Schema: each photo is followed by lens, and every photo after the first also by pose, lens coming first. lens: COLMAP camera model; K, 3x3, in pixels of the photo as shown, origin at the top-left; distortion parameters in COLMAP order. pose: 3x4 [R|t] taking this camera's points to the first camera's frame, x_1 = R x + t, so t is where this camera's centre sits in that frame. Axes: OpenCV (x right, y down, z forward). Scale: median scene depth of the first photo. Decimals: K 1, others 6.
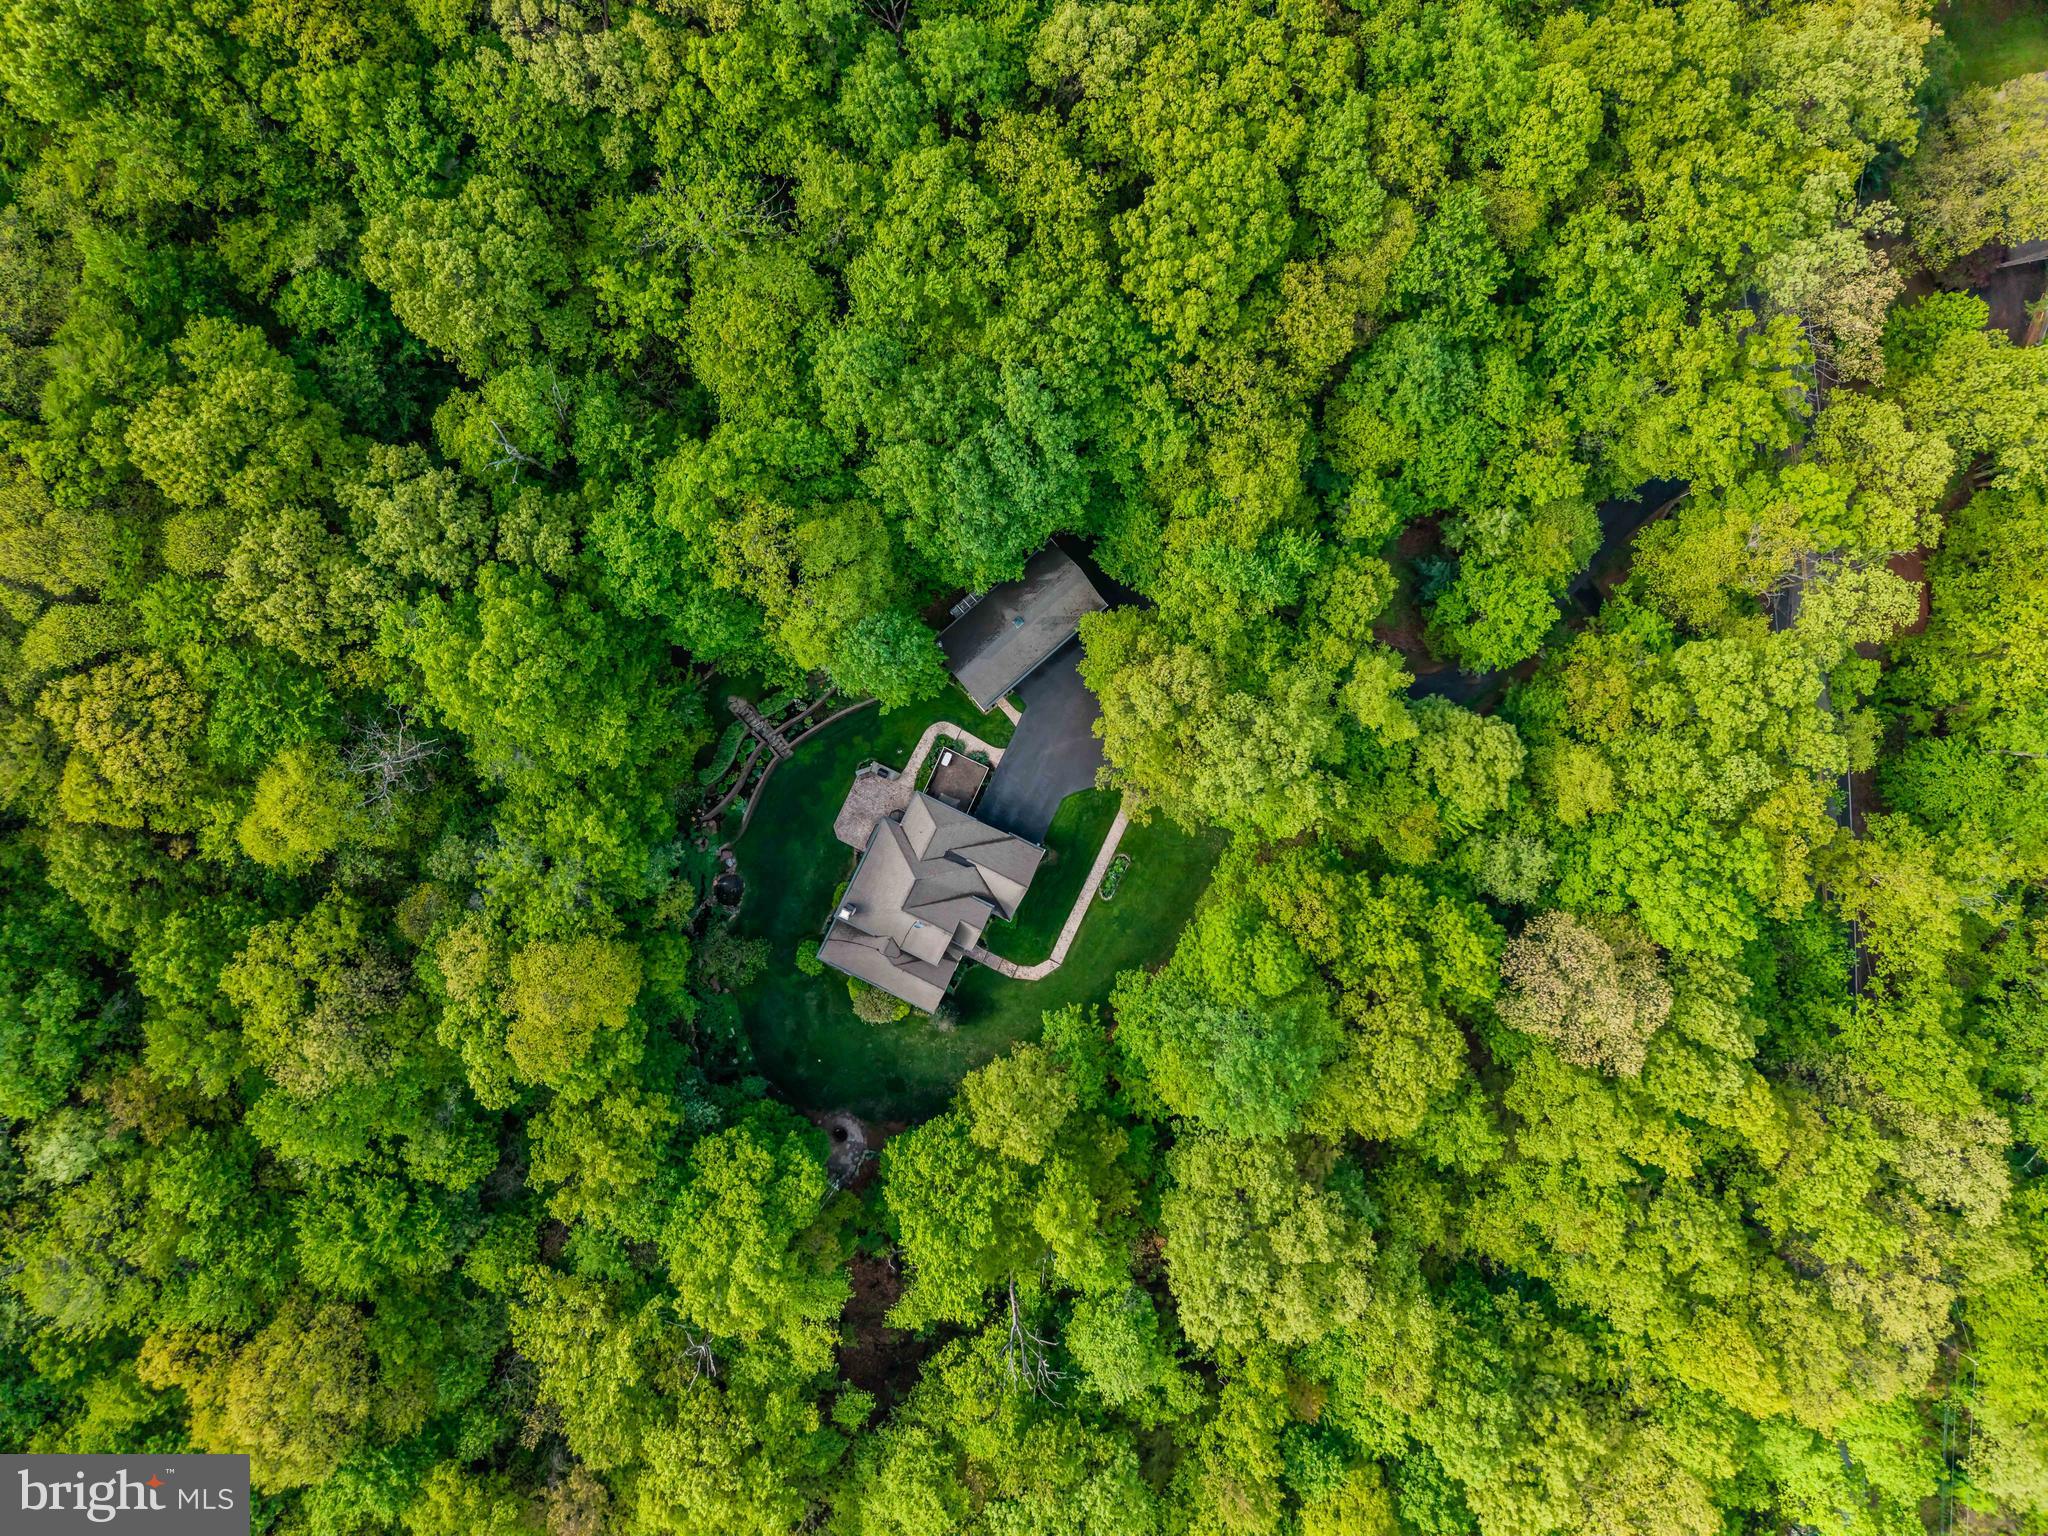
lens RADIAL K [[1429.5, 0, 1015.8], [0, 1429.5, 768.0], [0, 0, 1]] dist [0.065943, -0.061446]
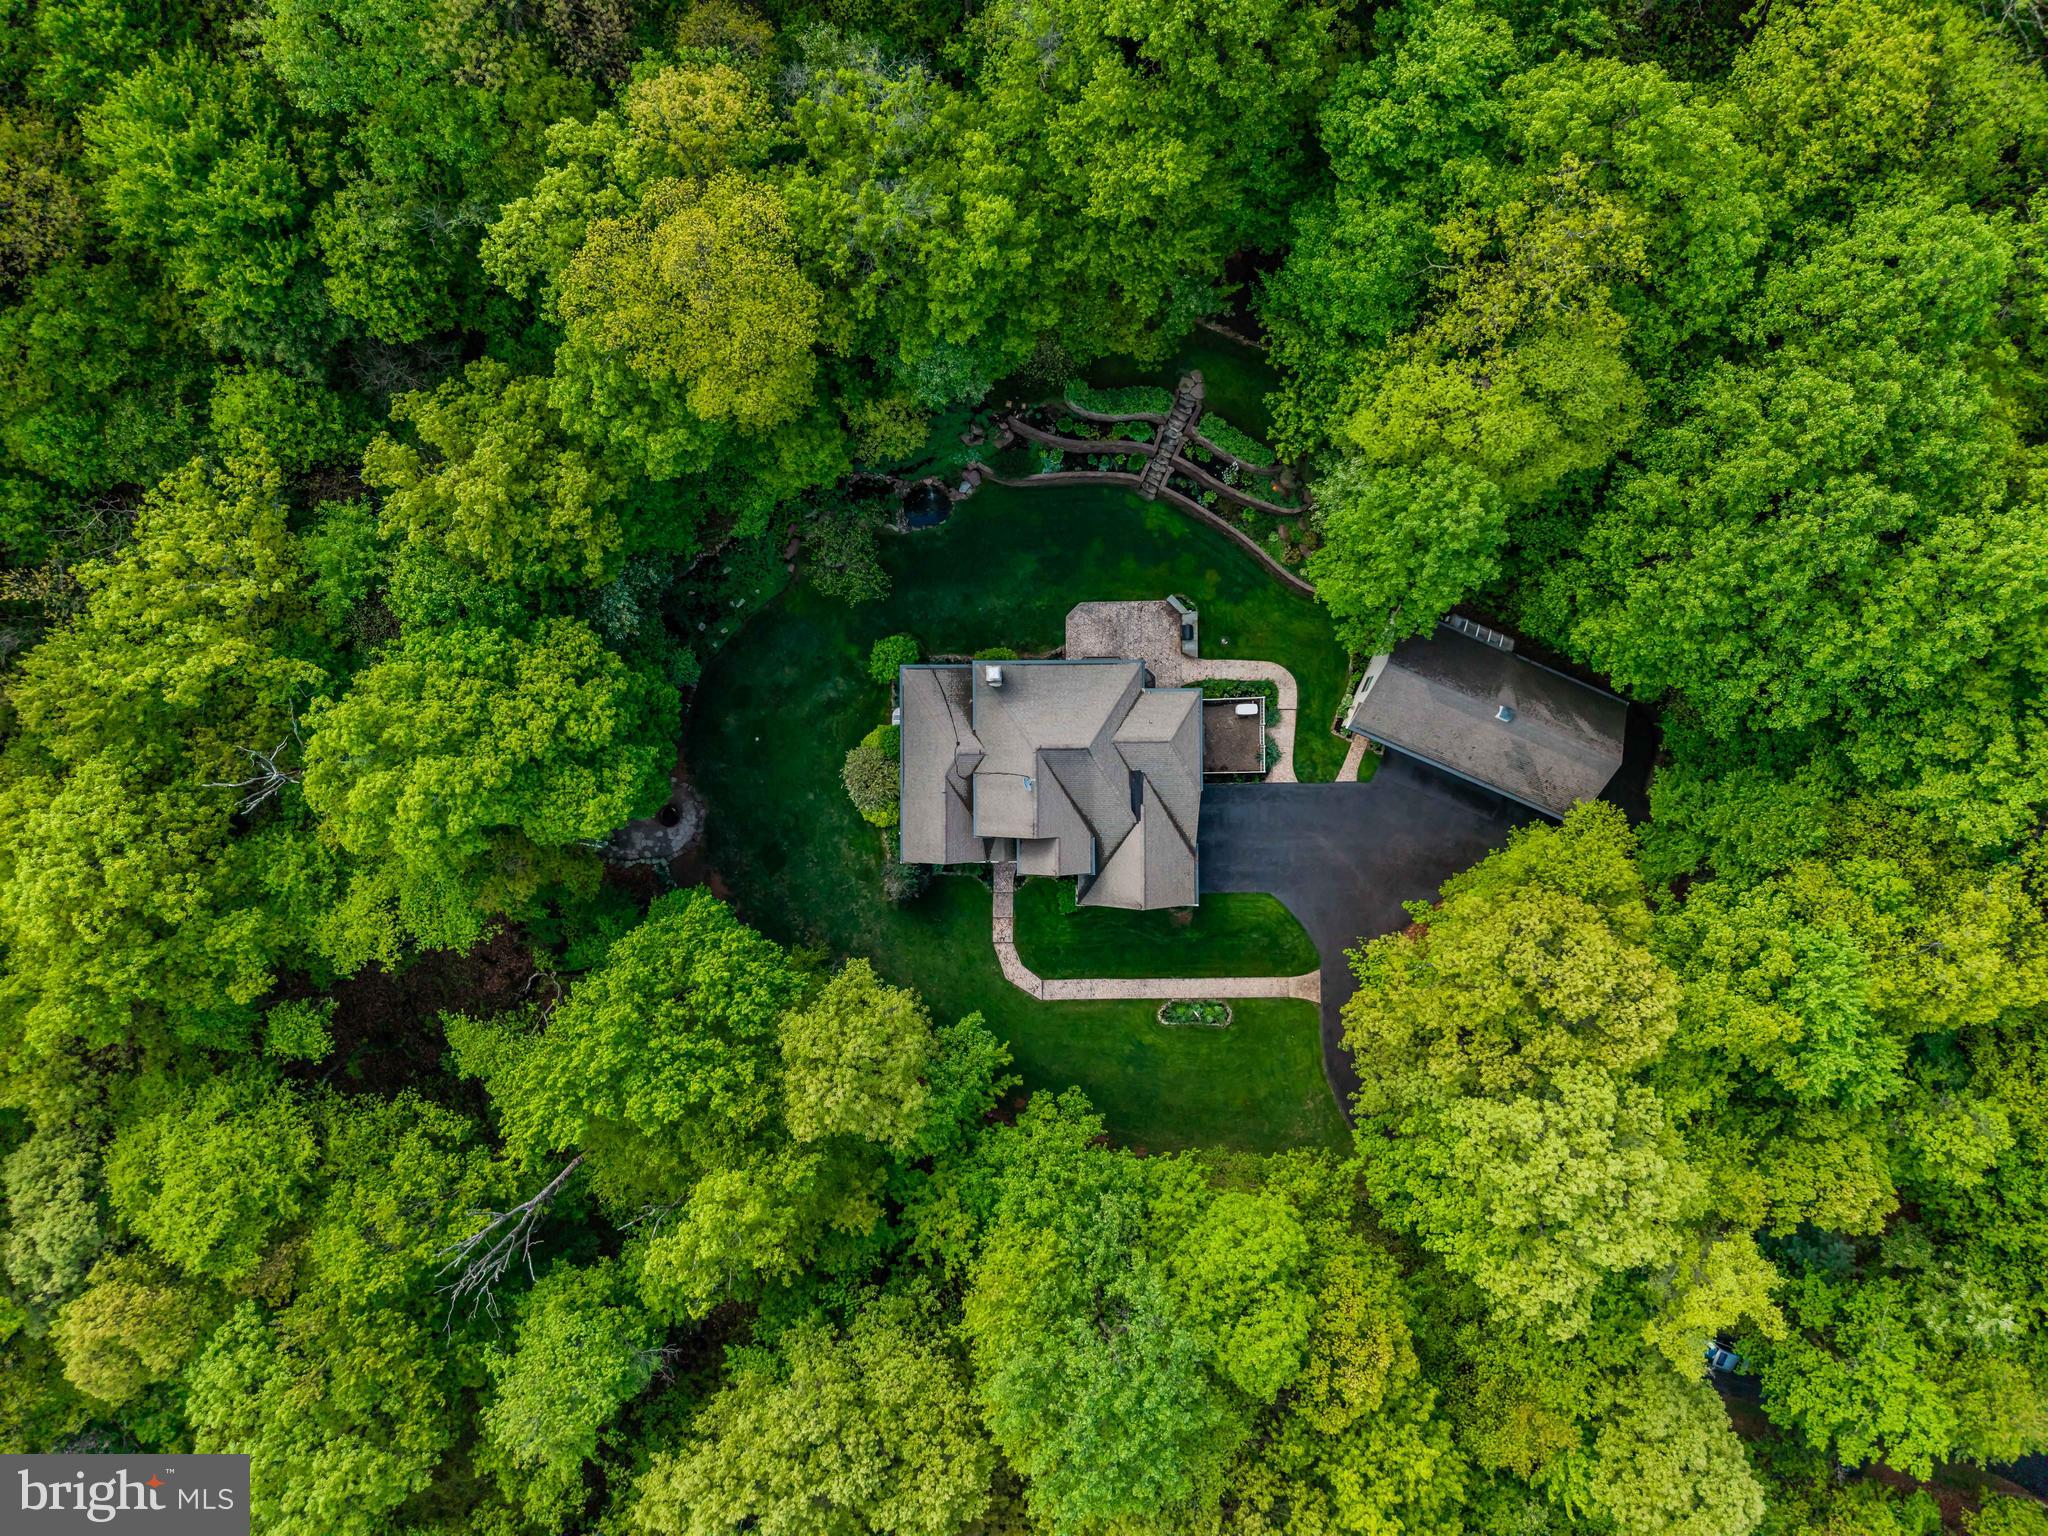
lens RADIAL K [[1429.5, 0, 1015.8], [0, 1429.5, 768.0], [0, 0, 1]] dist [0.065943, -0.061446]
pose [[0.442639, 0.896675, -0.006759, -0.075872], [-0.896591, 0.442455, -0.018947, 0.130106], [-0.013999, 0.014447, 0.999798, 0.378806]]
